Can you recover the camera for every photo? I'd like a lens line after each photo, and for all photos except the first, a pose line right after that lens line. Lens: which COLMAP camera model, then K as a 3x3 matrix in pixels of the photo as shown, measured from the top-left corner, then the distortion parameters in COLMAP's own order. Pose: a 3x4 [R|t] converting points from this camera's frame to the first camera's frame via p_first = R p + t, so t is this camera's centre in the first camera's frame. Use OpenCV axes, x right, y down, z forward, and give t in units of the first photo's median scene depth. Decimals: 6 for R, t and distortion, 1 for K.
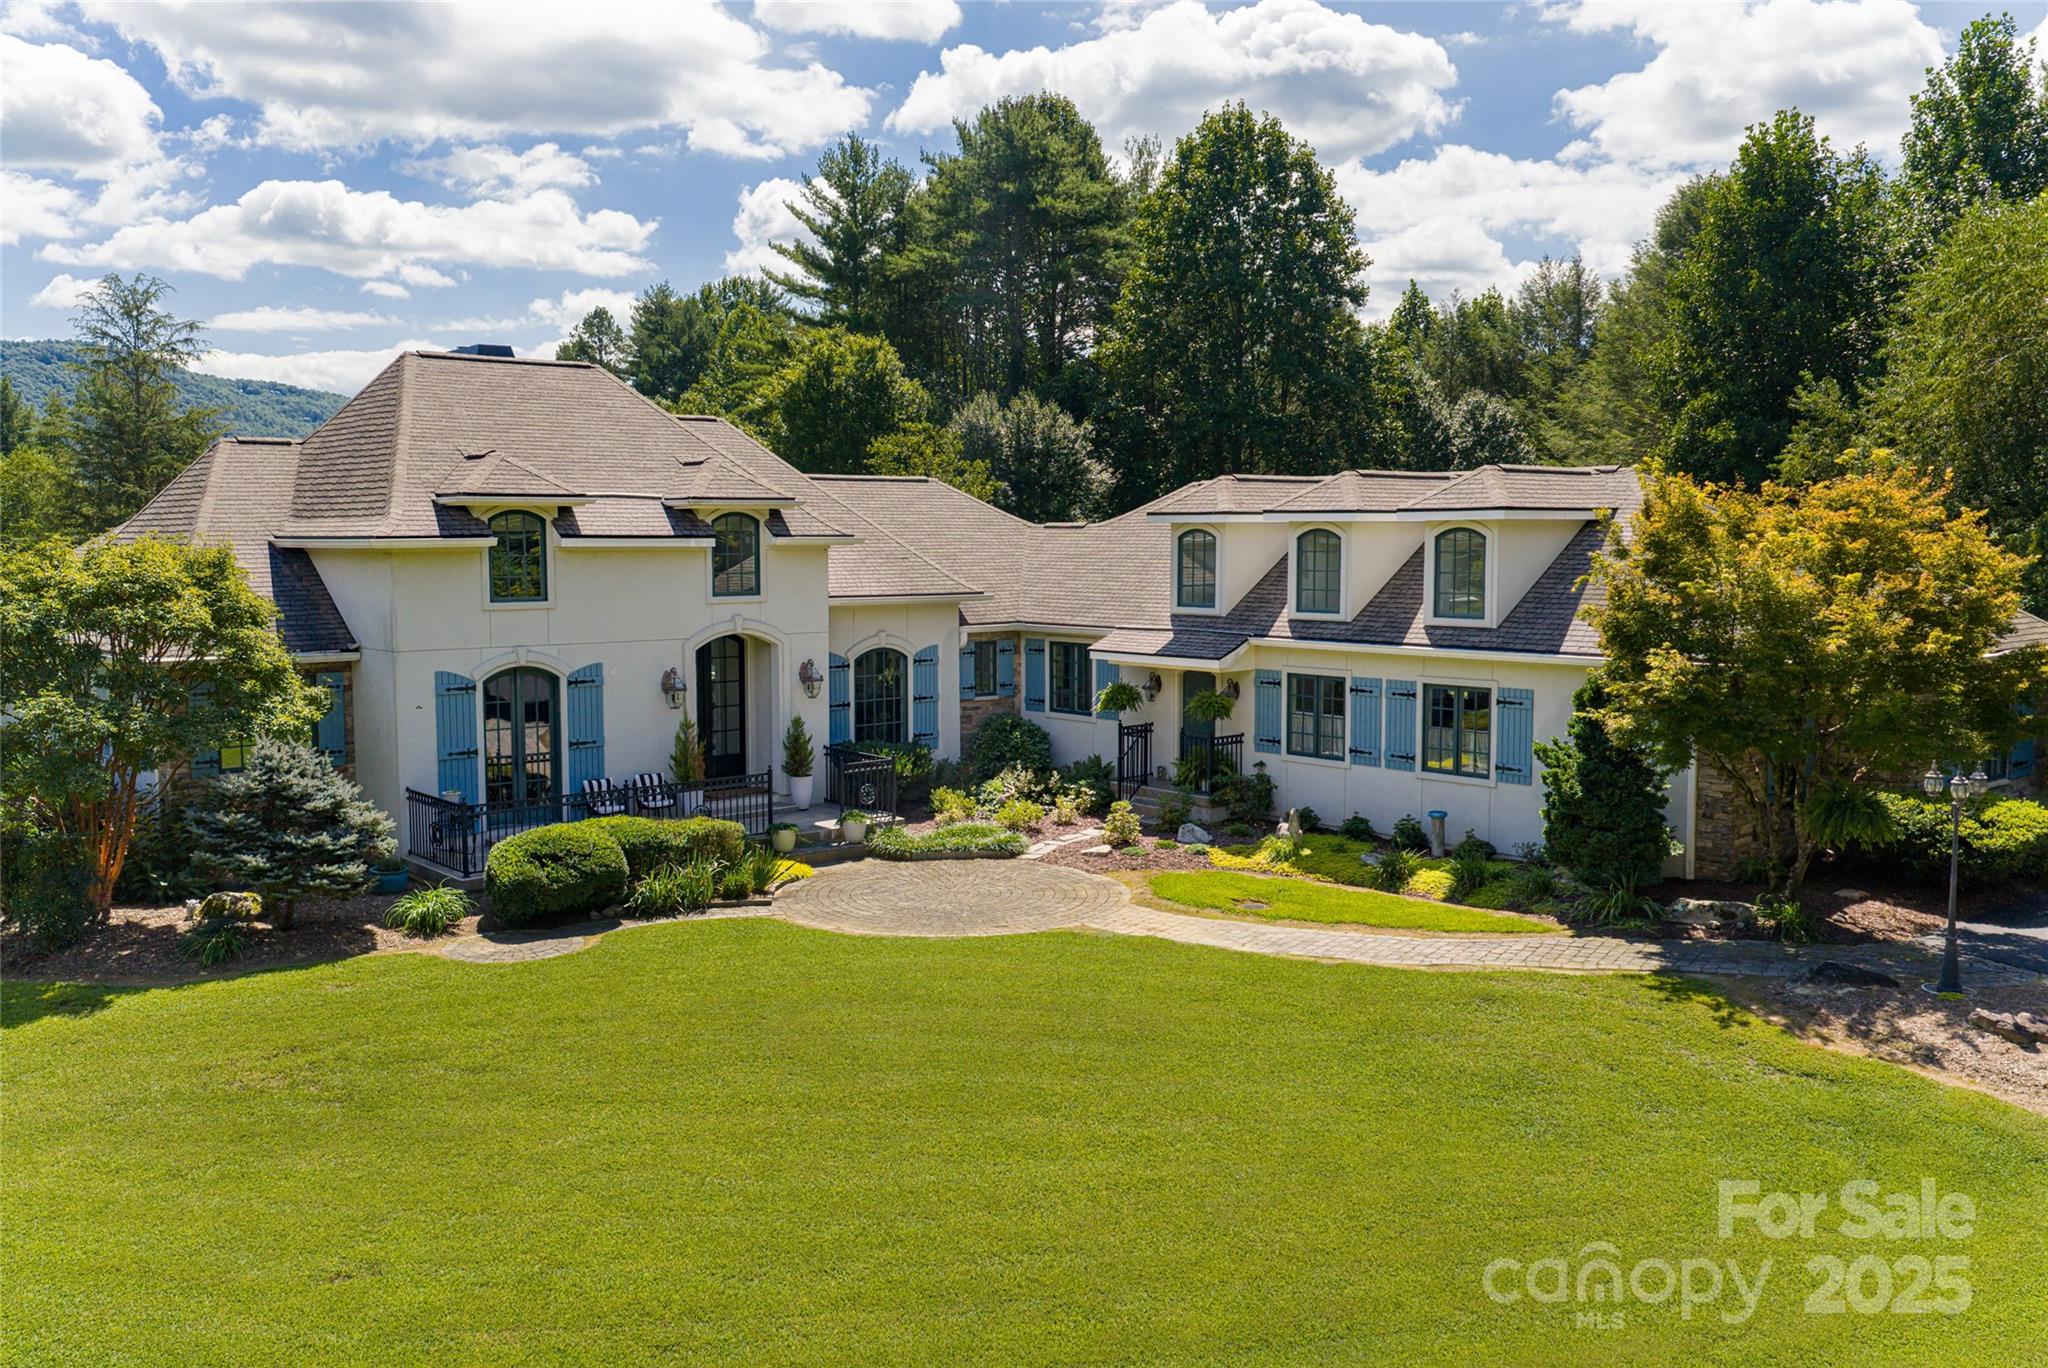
lens RADIAL K [[1695.0, 0, 1024.2], [0, 1695.0, 687.0], [0, 0, 1]] dist [0.009193, -0.014294]
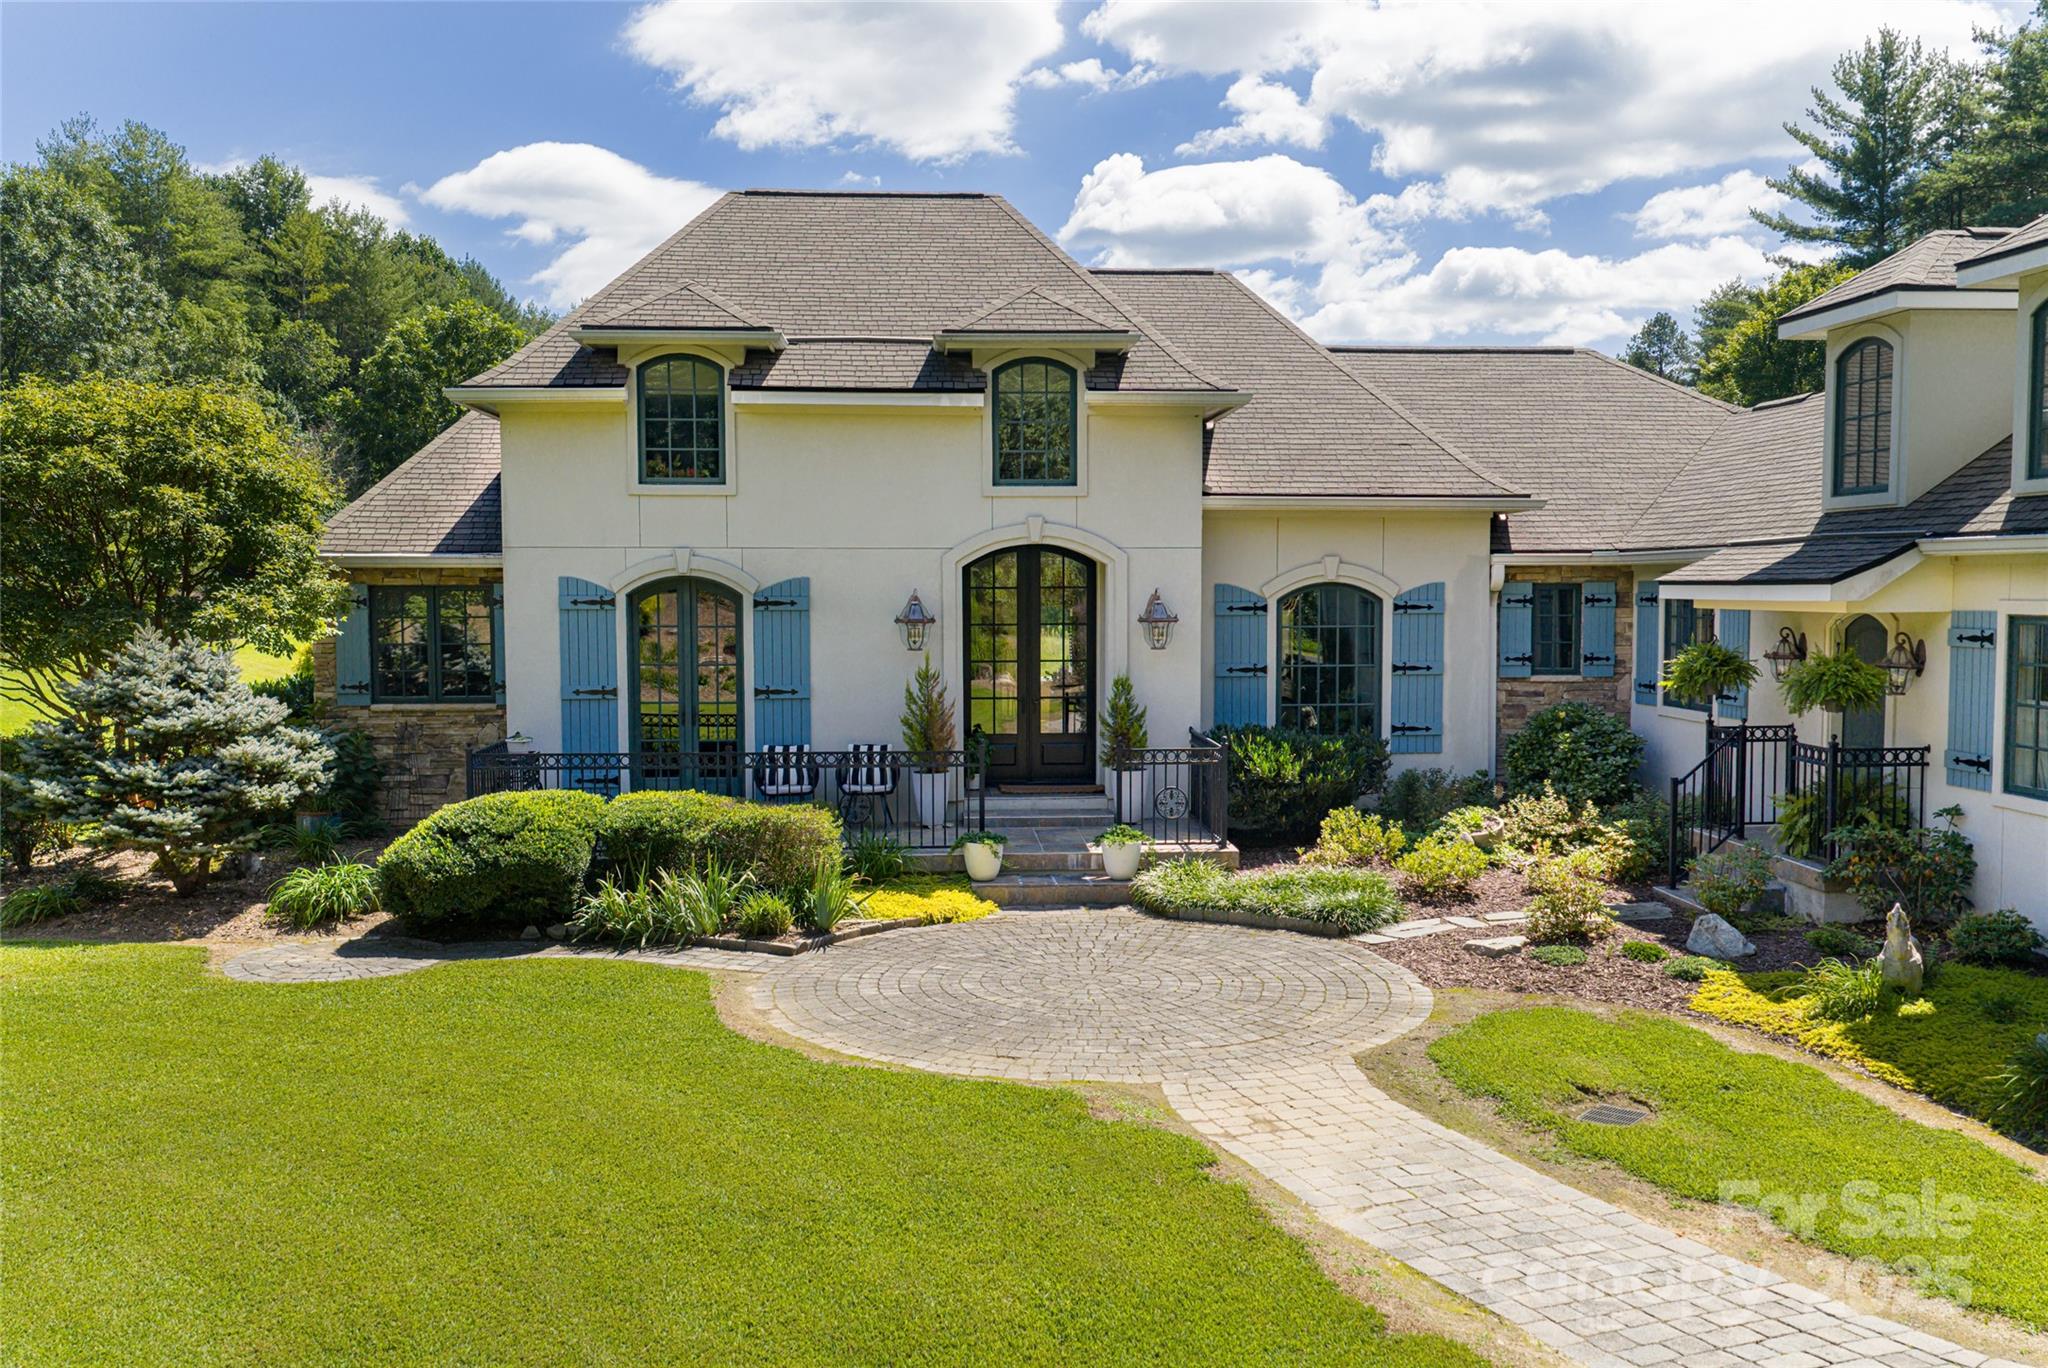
lens RADIAL K [[1695.0, 0, 1025.1], [0, 1695.0, 675.0], [0, 0, 1]] dist [0.009193, -0.014294]
pose [[0.793645, 0.031884, -0.607546, 0.219867], [-0.054398, 0.998345, -0.018669, 0.030464], [0.605945, 0.047866, 0.794065, 0.468393]]
